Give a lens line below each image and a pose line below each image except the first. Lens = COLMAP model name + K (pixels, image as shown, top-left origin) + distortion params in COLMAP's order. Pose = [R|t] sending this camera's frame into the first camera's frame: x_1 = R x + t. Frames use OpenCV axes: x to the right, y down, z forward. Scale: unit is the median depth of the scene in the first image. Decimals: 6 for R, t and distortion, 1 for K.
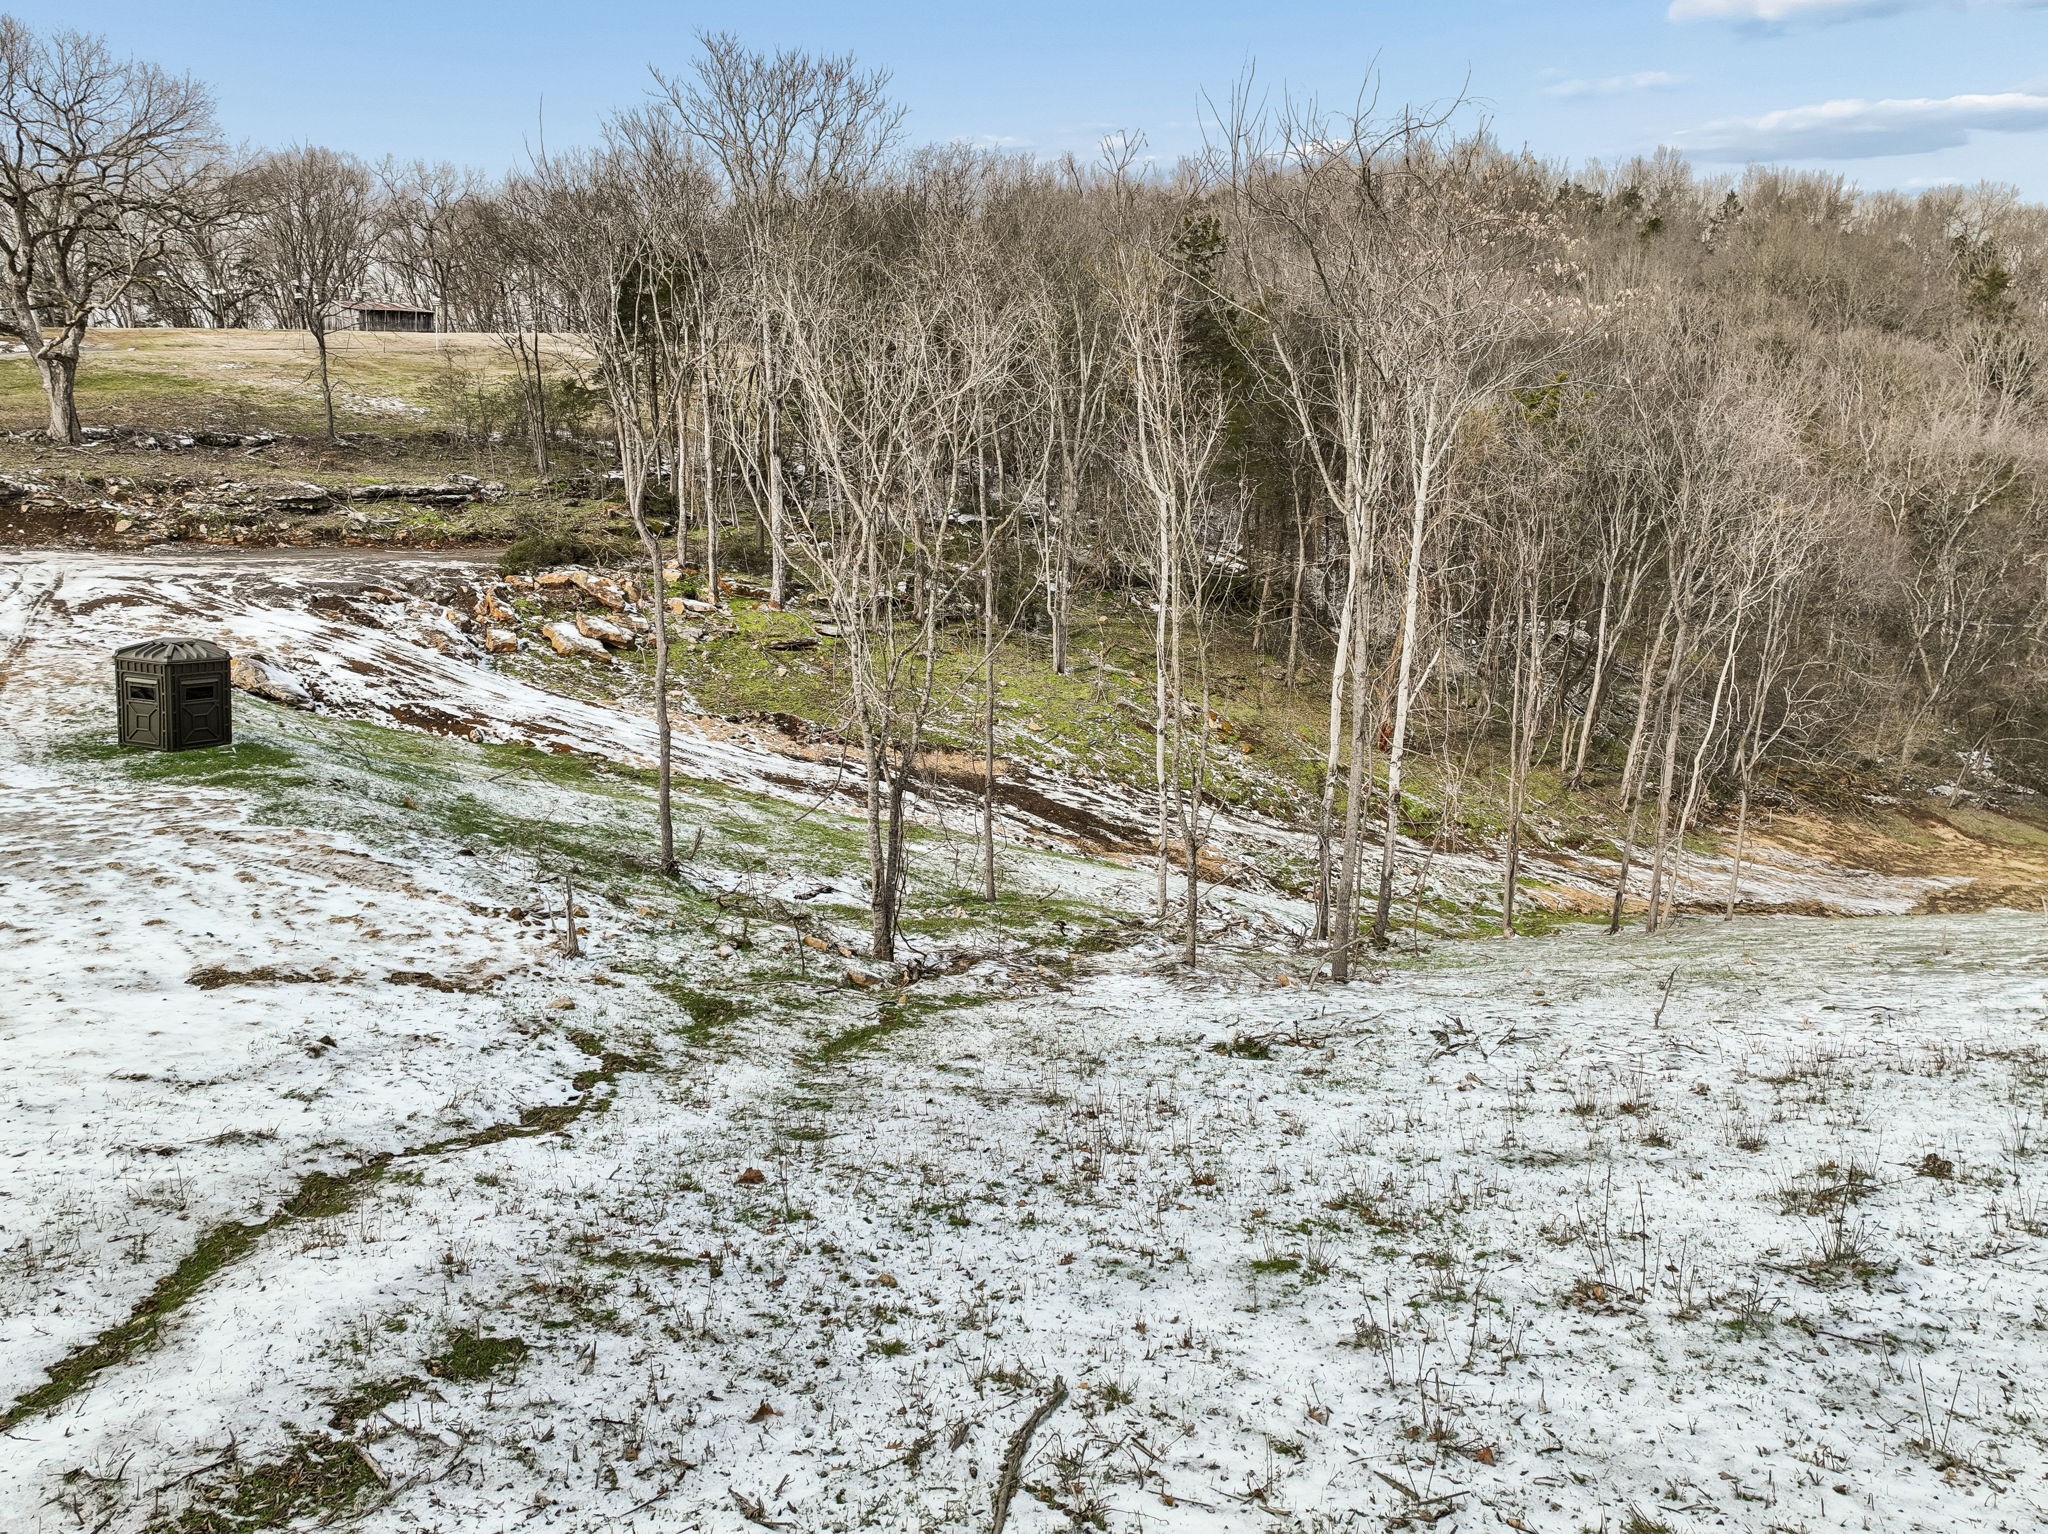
lens RADIAL K [[1473.5, 0, 1020.0], [0, 1473.5, 739.2], [0, 0, 1]] dist [0.001067, 0.010433]
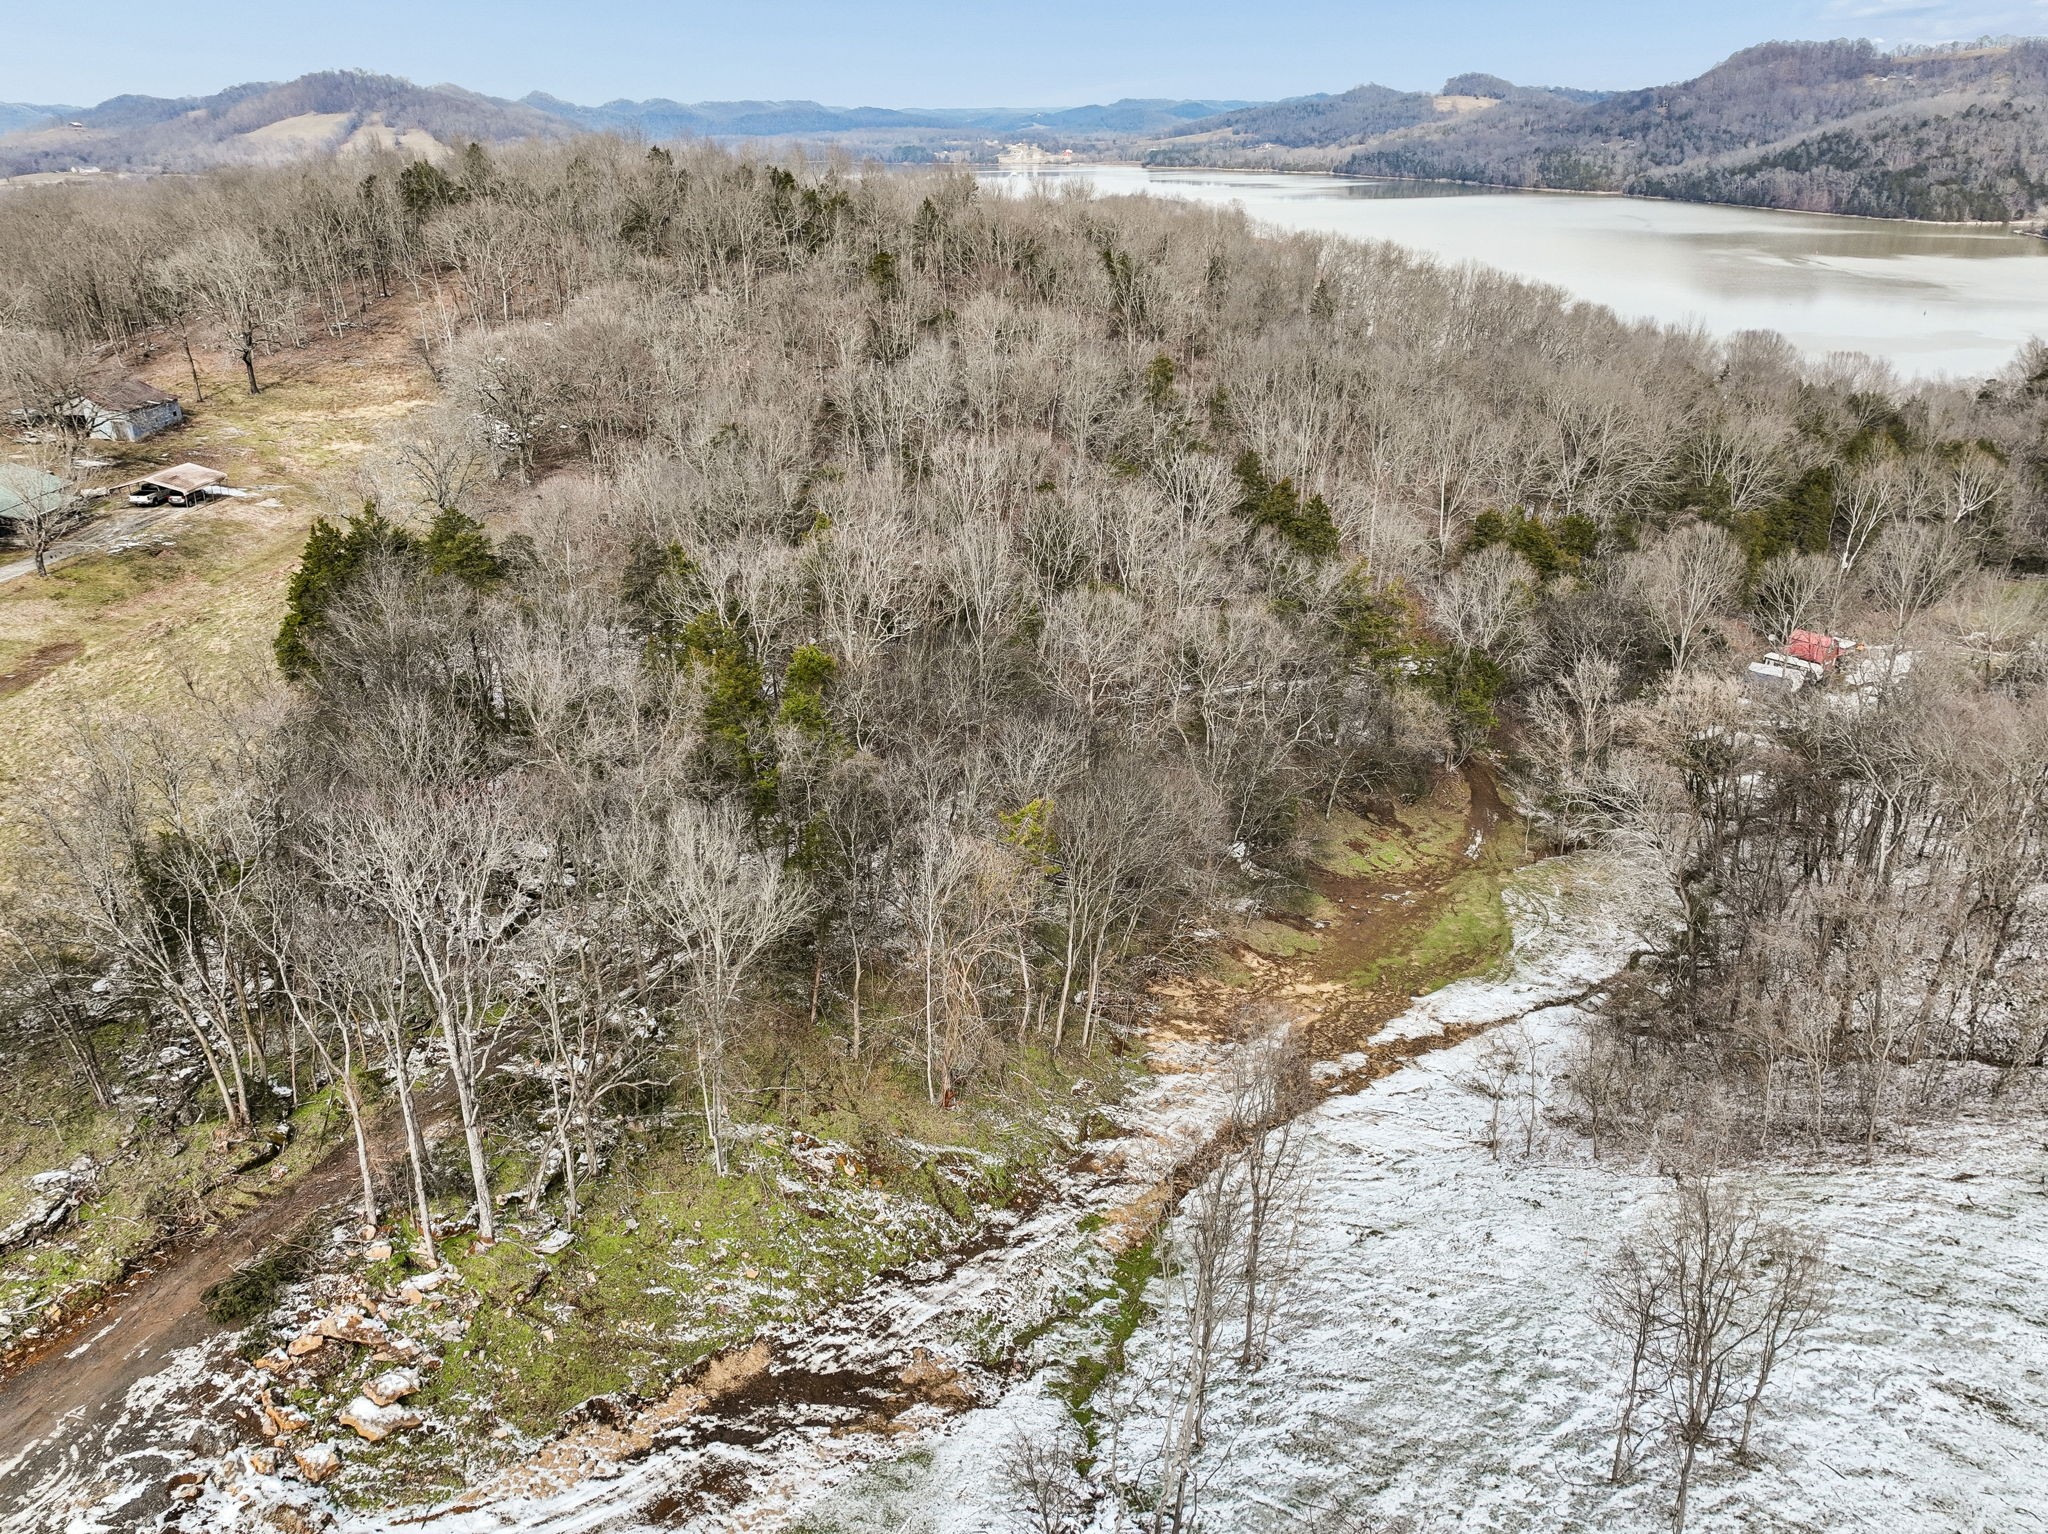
lens RADIAL K [[1455.7, 0, 1018.2], [0, 1455.7, 761.0], [0, 0, 1]] dist [-0.001584, 0.019563]
pose [[0.847174, -0.215140, 0.485809, -0.317869], [0.129659, 0.970421, 0.203645, -0.680500], [-0.515252, -0.109534, 0.850011, -0.087583]]
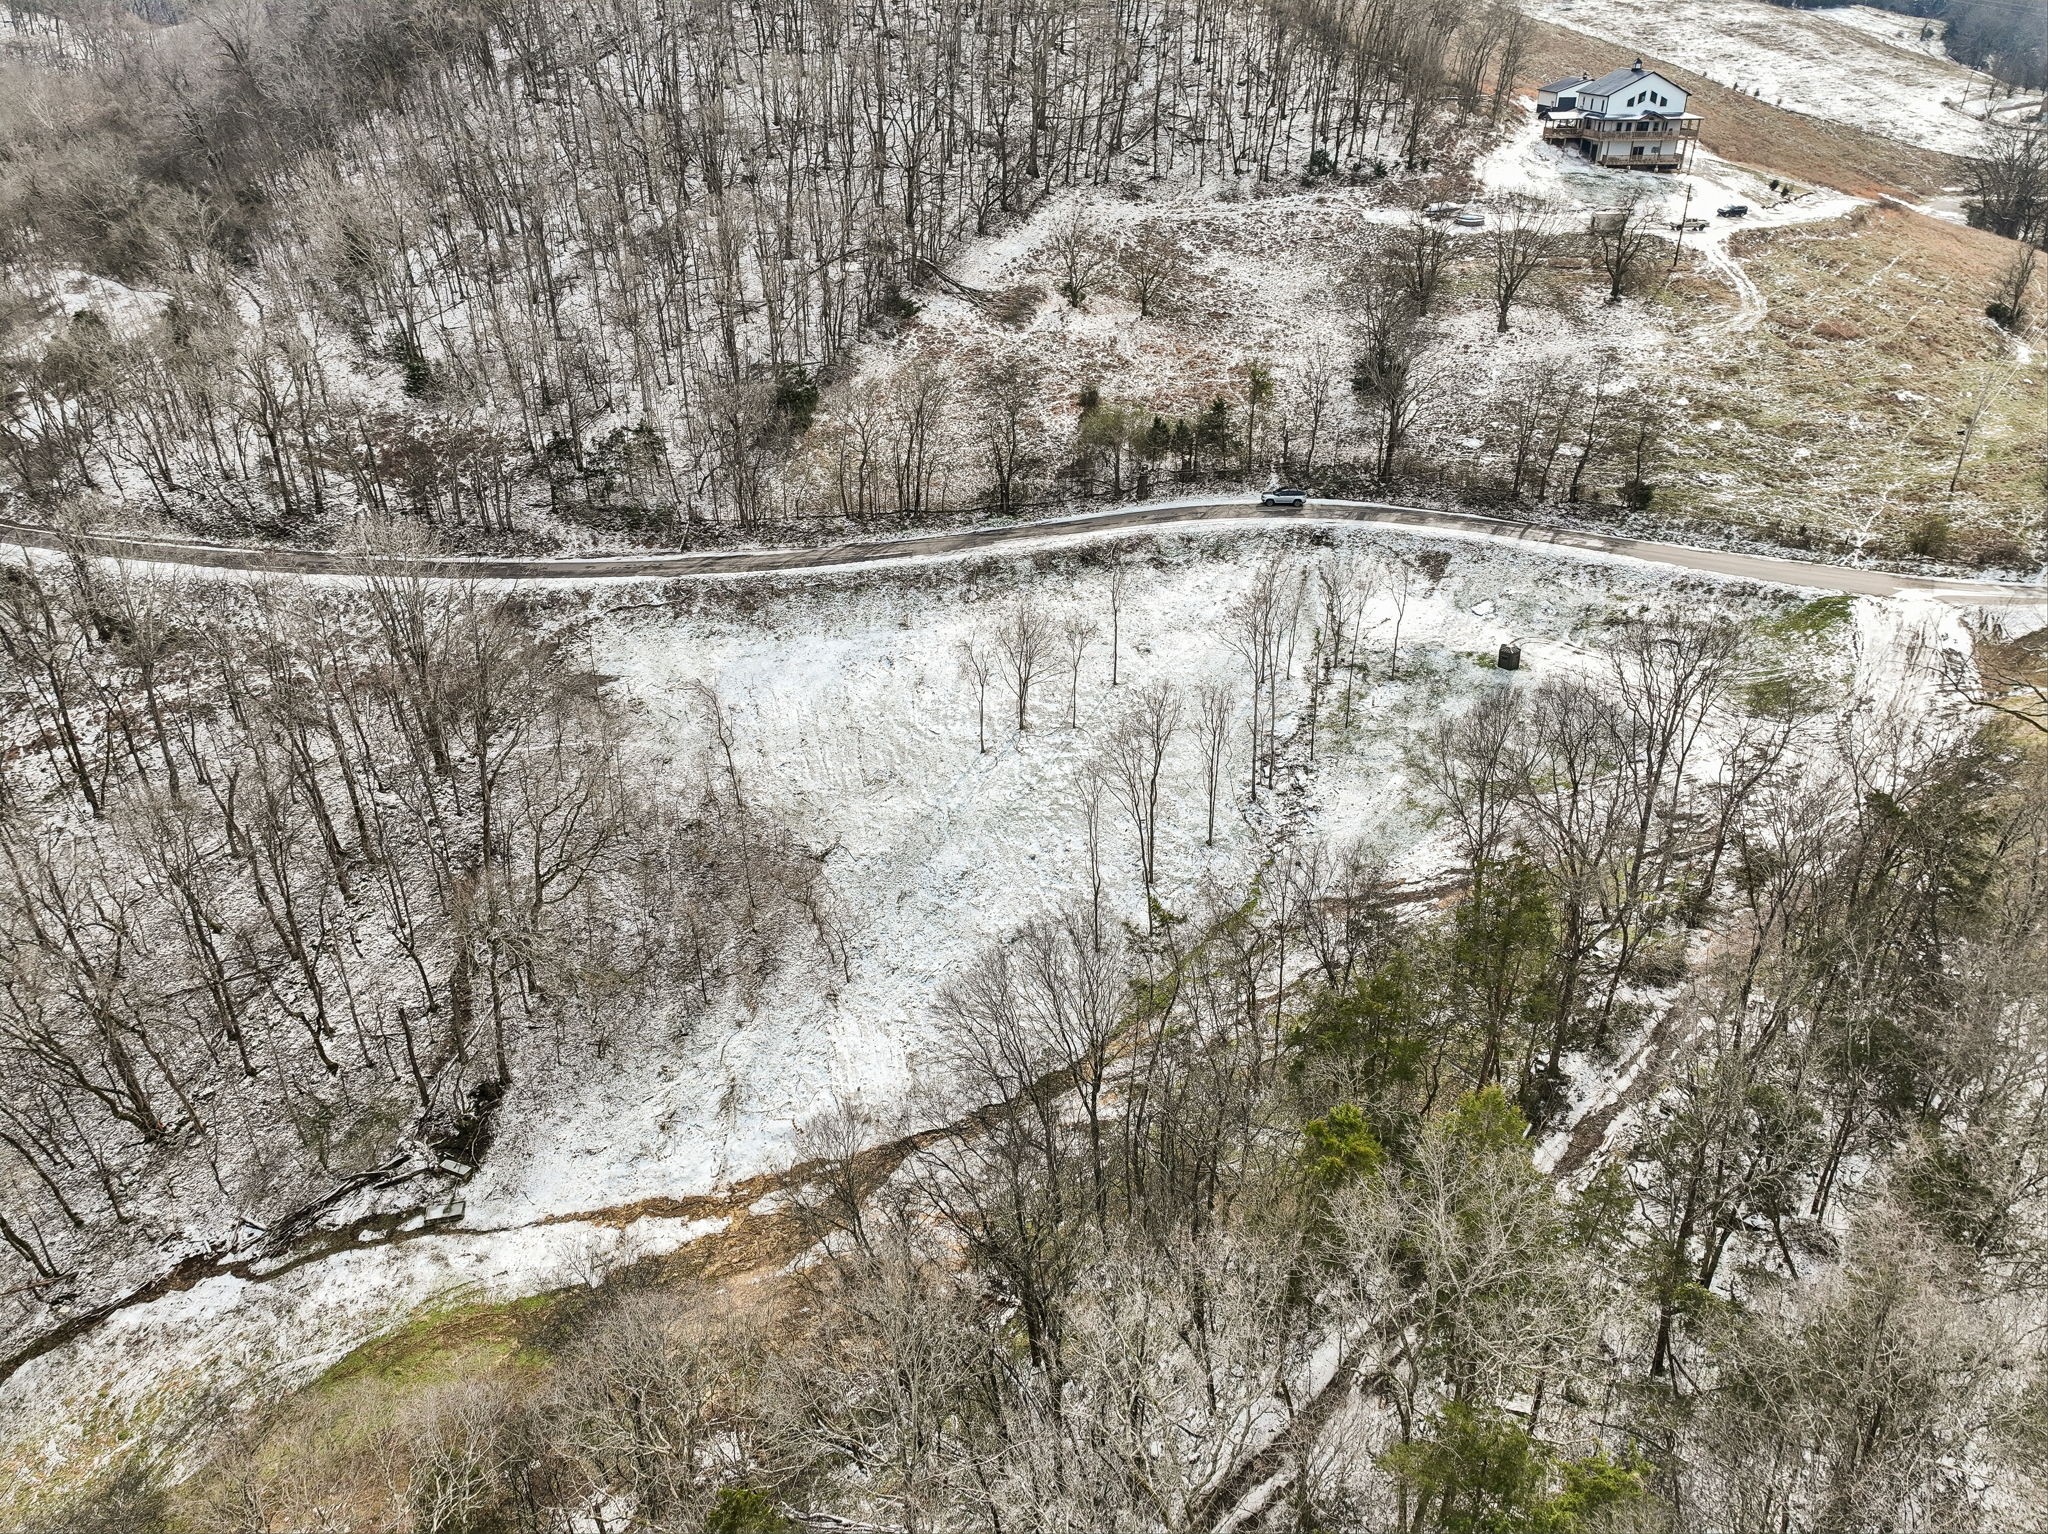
lens RADIAL K [[1473.5, 0, 1020.0], [0, 1473.5, 739.2], [0, 0, 1]] dist [0.001067, 0.010433]
pose [[-0.993090, 0.066273, -0.096852, 0.744803], [-0.012396, 0.761430, 0.648129, -1.456797], [0.116699, 0.644851, -0.755346, 2.315713]]
